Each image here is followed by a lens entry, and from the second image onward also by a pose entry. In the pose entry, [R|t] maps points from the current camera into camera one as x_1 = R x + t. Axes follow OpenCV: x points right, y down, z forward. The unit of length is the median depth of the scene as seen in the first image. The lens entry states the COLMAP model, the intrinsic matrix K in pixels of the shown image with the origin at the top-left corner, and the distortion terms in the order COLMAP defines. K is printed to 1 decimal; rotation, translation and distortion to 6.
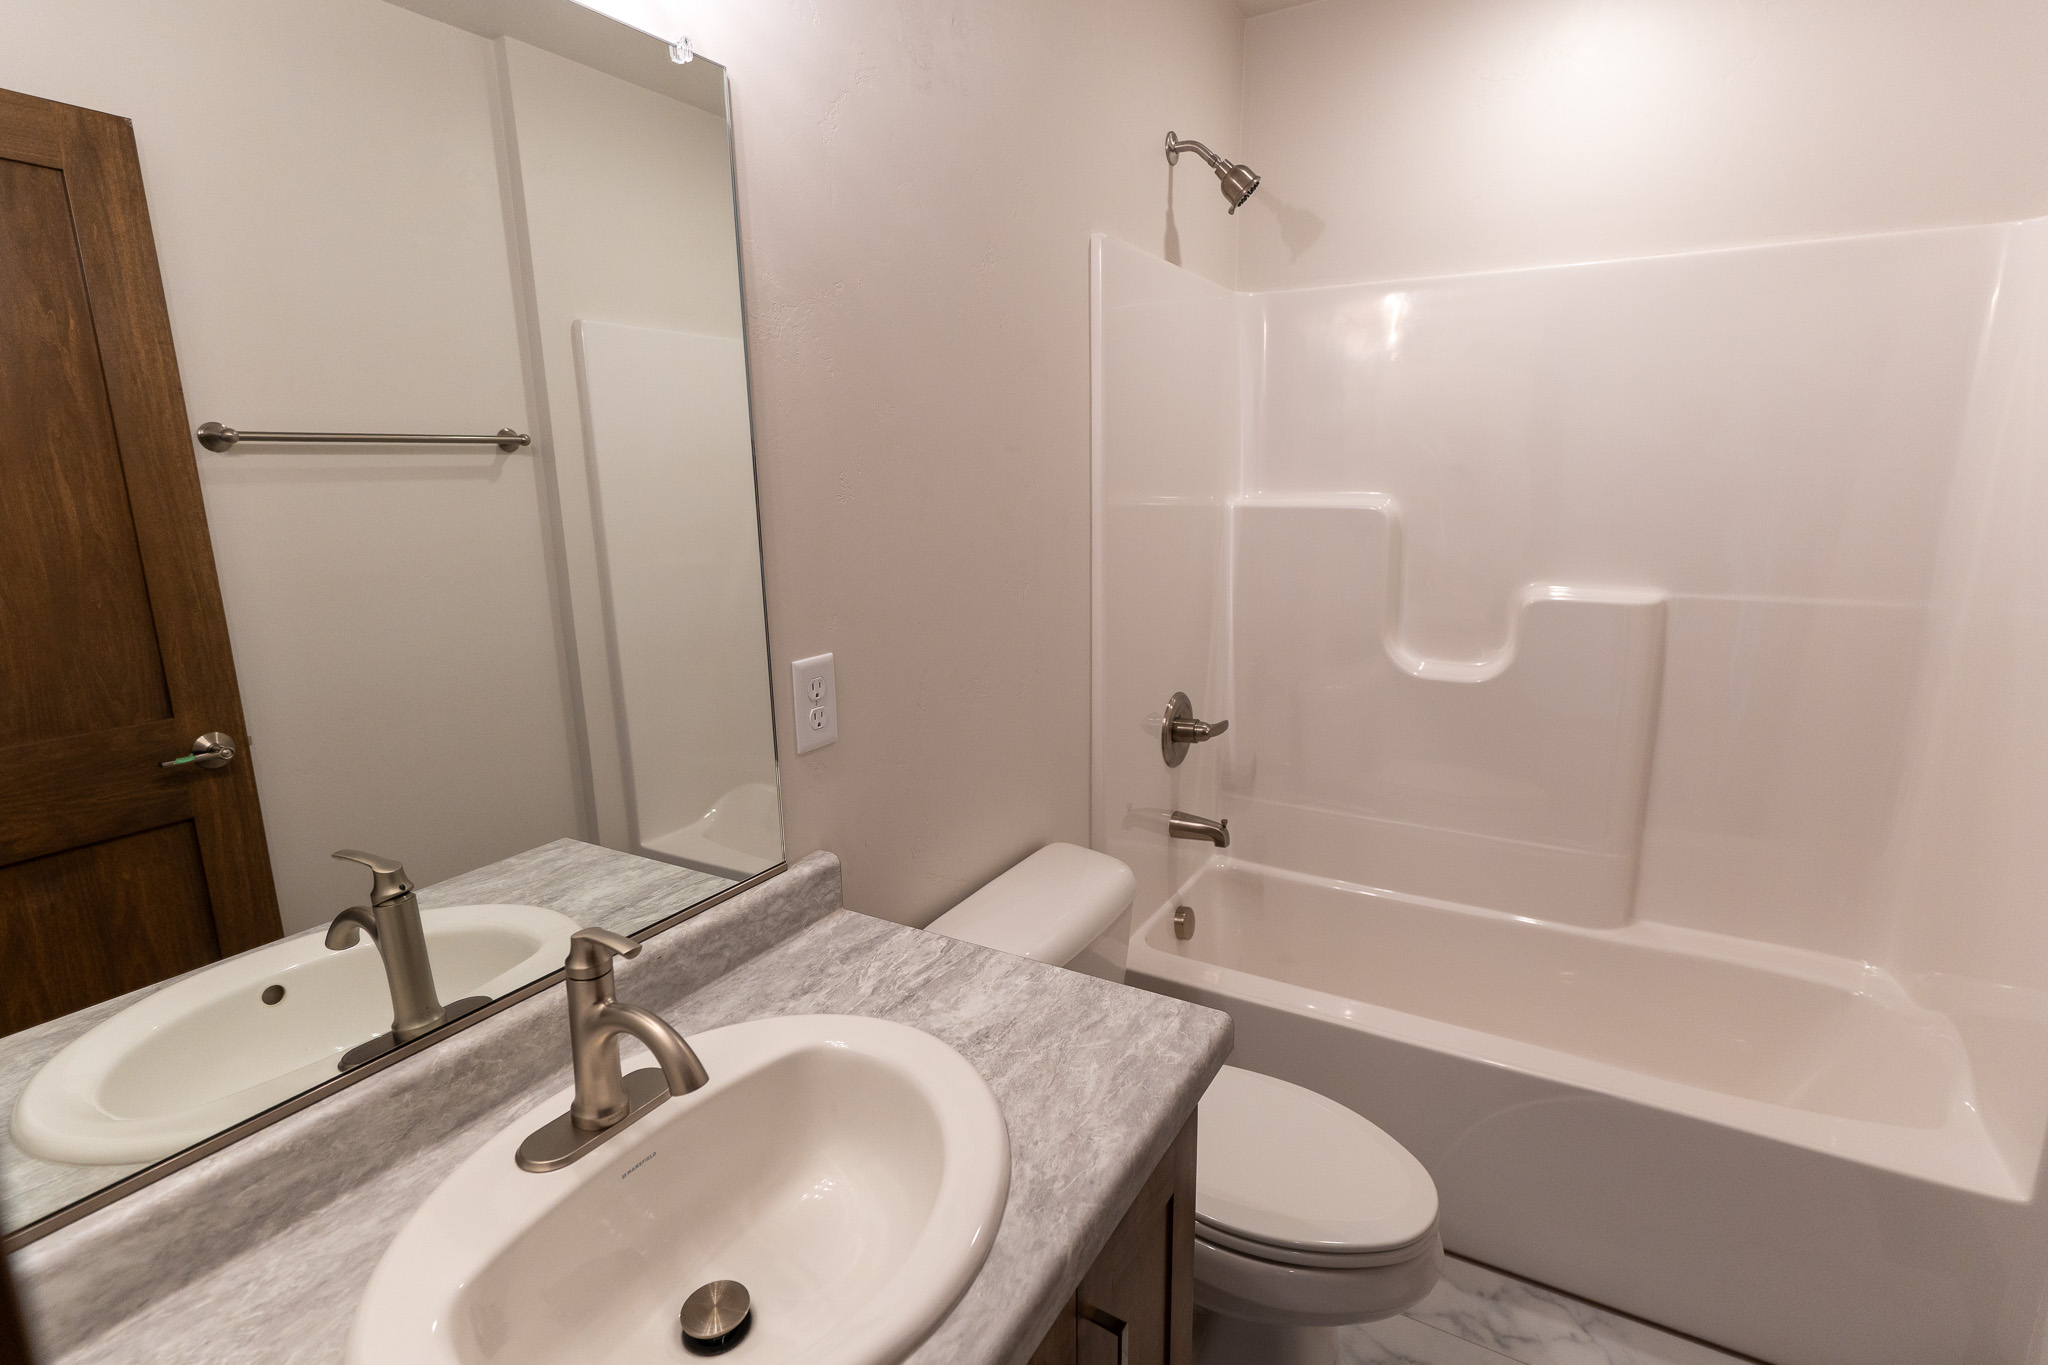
lens RADIAL K [[990.9, 0, 1031.9], [0, 990.9, 685.2], [0, 0, 1]] dist [0.003248, -0.000604]
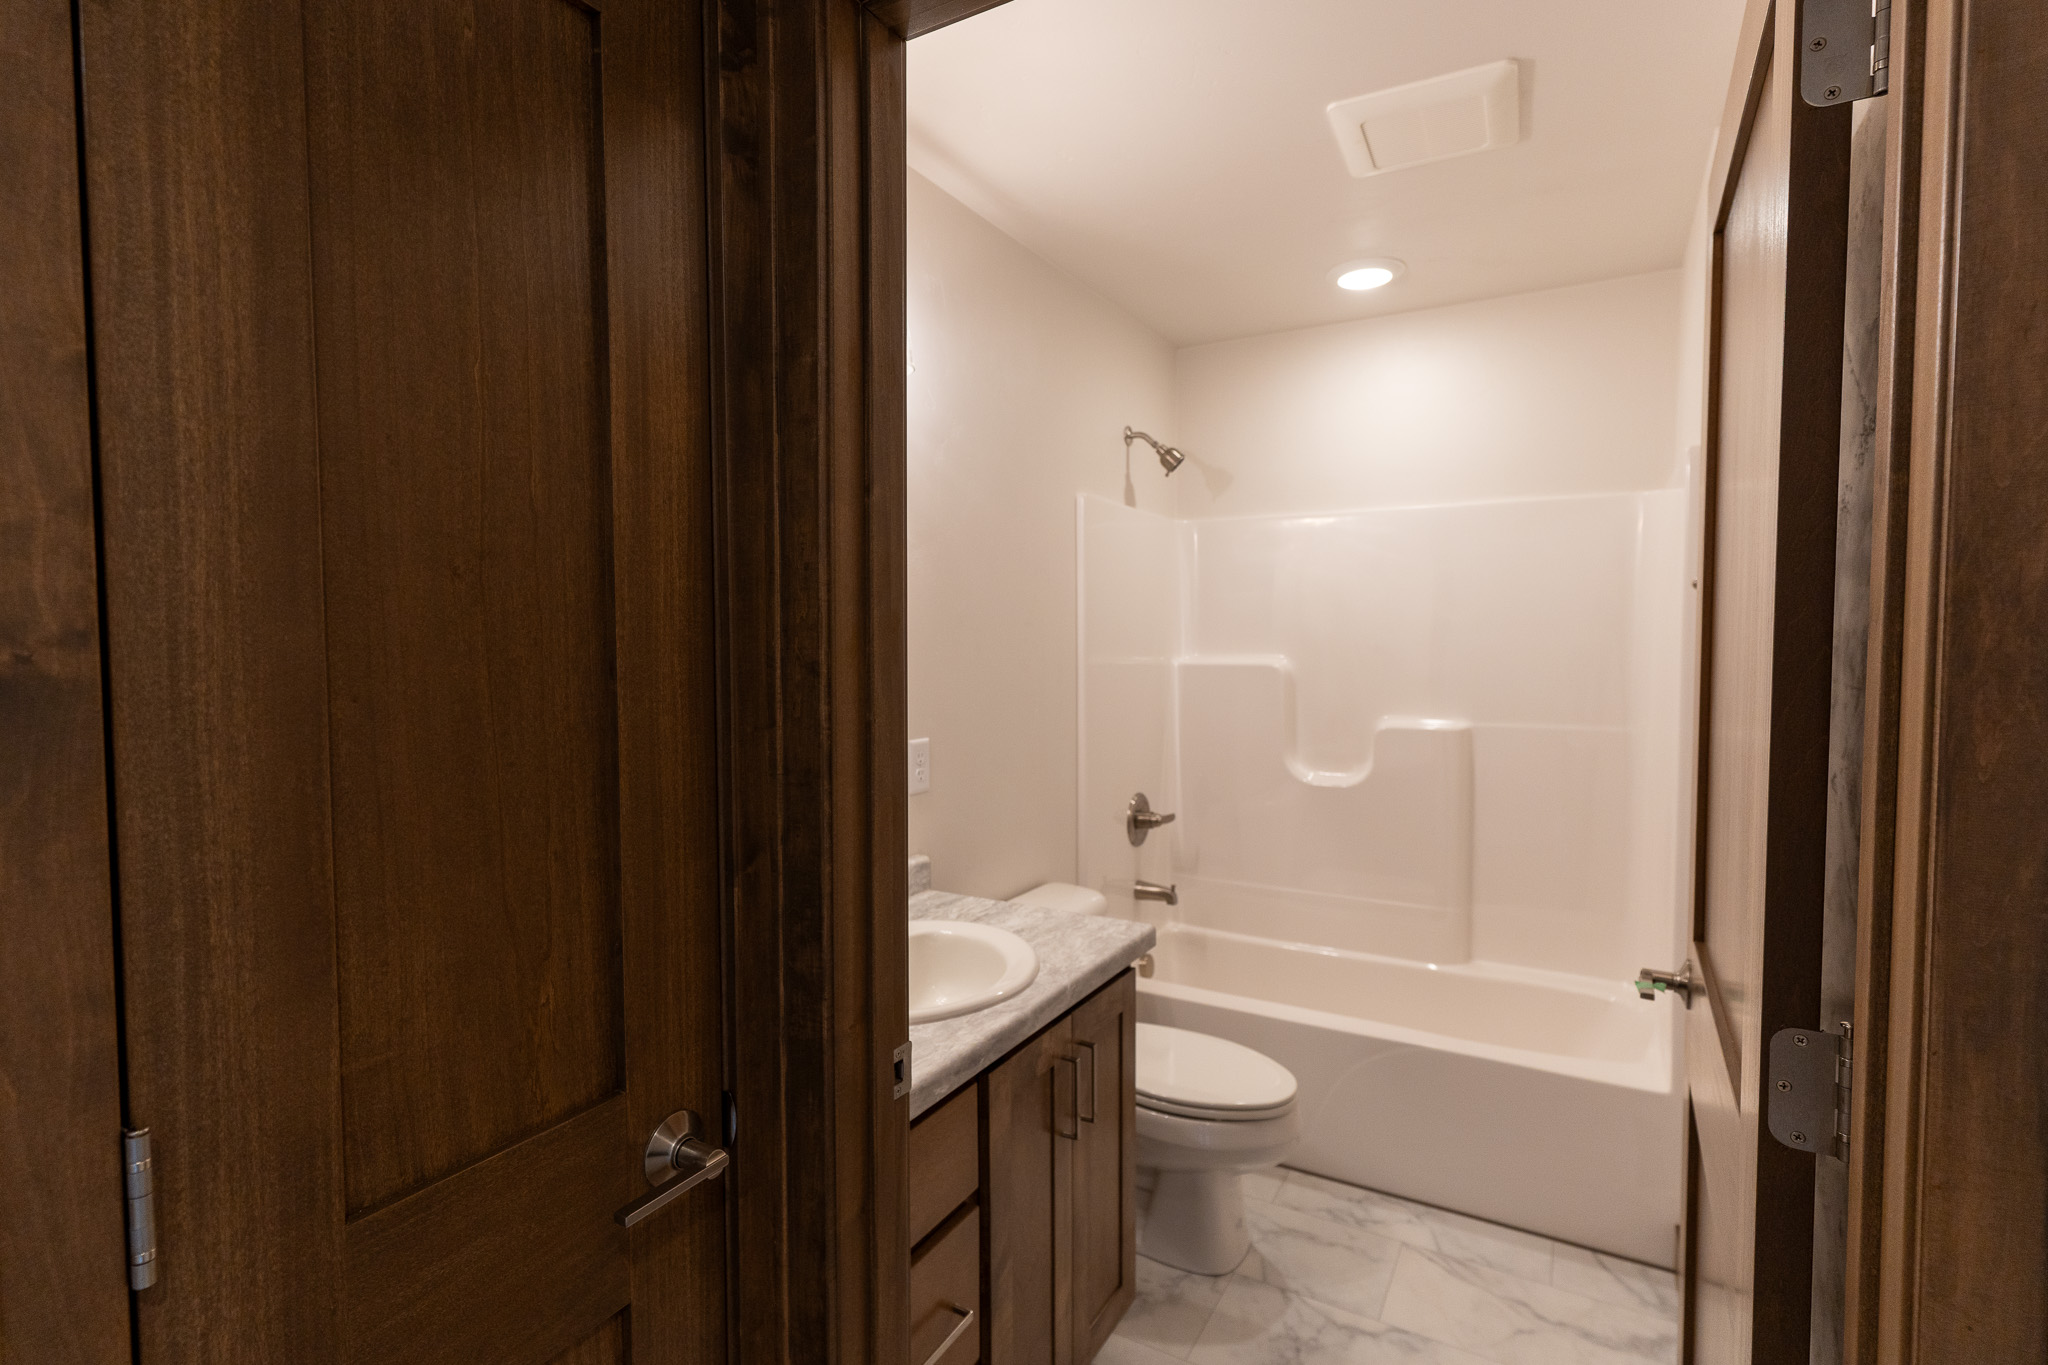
lens RADIAL K [[1005.3, 0, 996.7], [0, 1005.3, 682.3], [0, 0, 1]] dist [0.002089, 0.000032]
pose [[0.999783, 0.008209, -0.019157, -0.031269], [-0.011370, 0.985167, -0.171223, 0.109798], [0.017467, 0.171403, 0.985046, -0.482845]]
